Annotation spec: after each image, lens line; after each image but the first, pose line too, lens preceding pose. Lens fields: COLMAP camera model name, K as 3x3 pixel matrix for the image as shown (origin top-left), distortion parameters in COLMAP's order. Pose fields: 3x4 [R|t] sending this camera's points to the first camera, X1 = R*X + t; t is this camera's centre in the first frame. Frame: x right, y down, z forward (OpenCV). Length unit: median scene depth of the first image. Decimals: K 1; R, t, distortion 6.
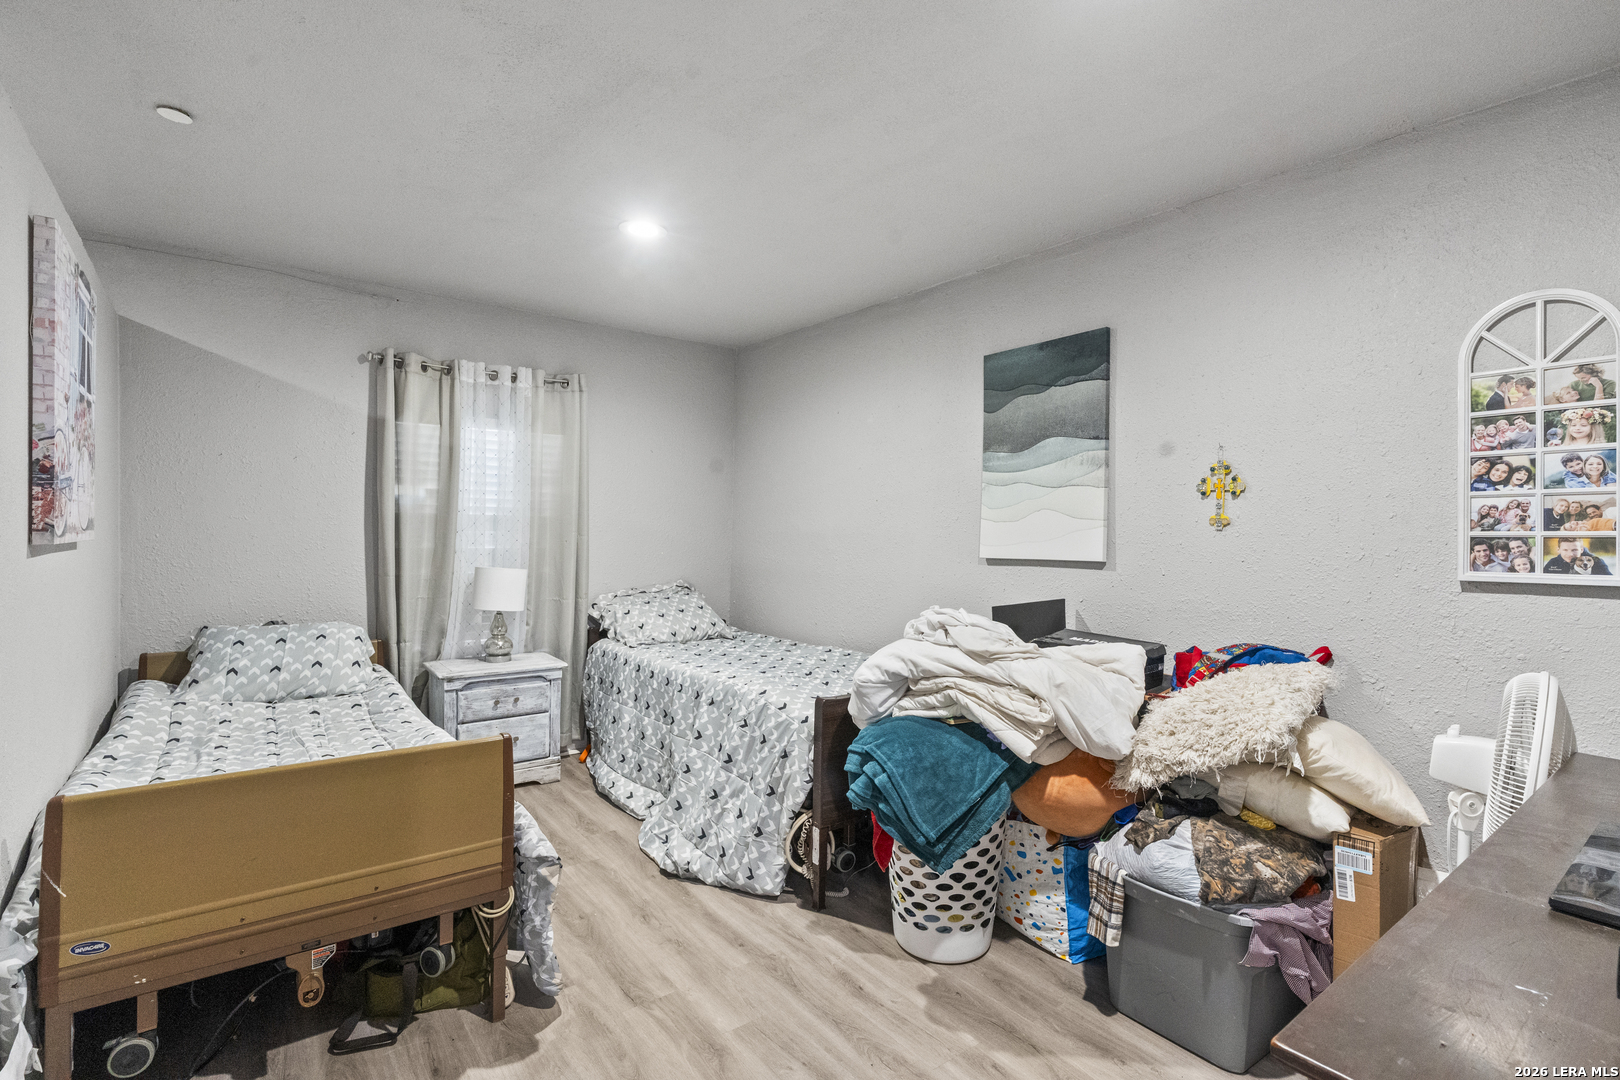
lens RADIAL K [[783.9, 0, 811.1], [0, 783.9, 533.1], [0, 0, 1]] dist [0.004195, 0.000446]
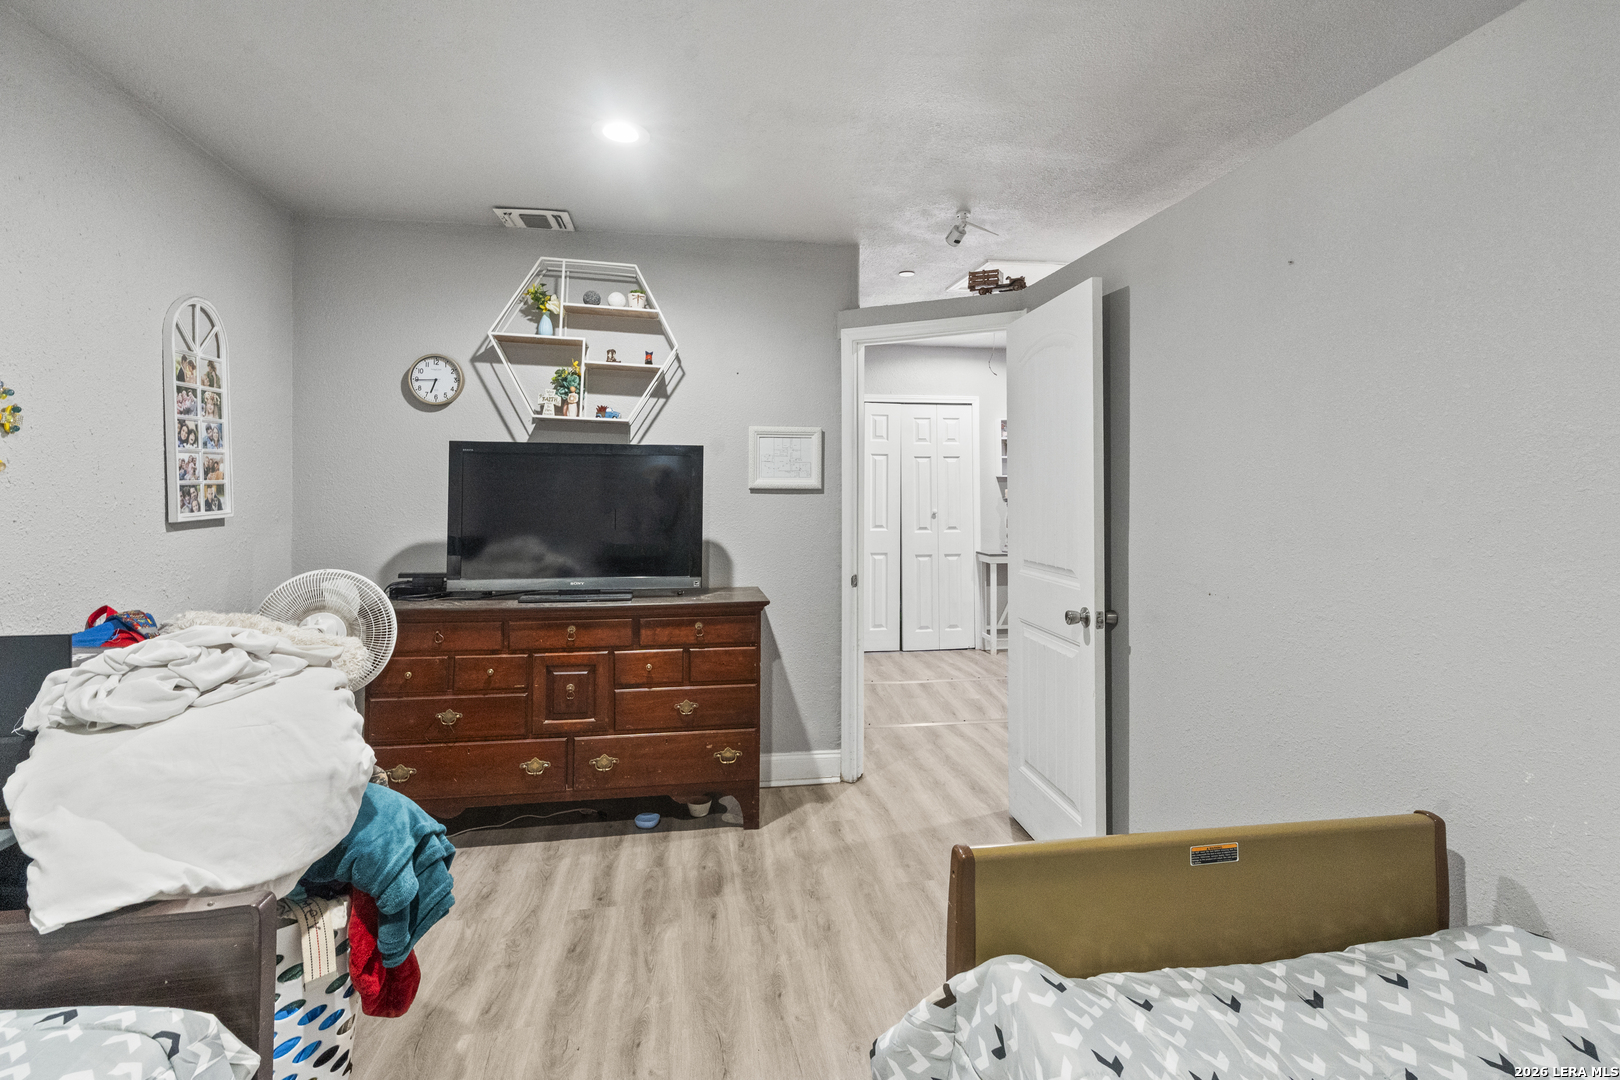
lens RADIAL K [[783.9, 0, 825.5], [0, 783.9, 481.8], [0, 0, 1]] dist [0.004195, 0.000446]
pose [[-0.894705, -0.005308, 0.446627, -0.595985], [-0.004450, 0.999986, 0.002969, -0.007951], [-0.446636, 0.000669, -0.894715, 1.684242]]
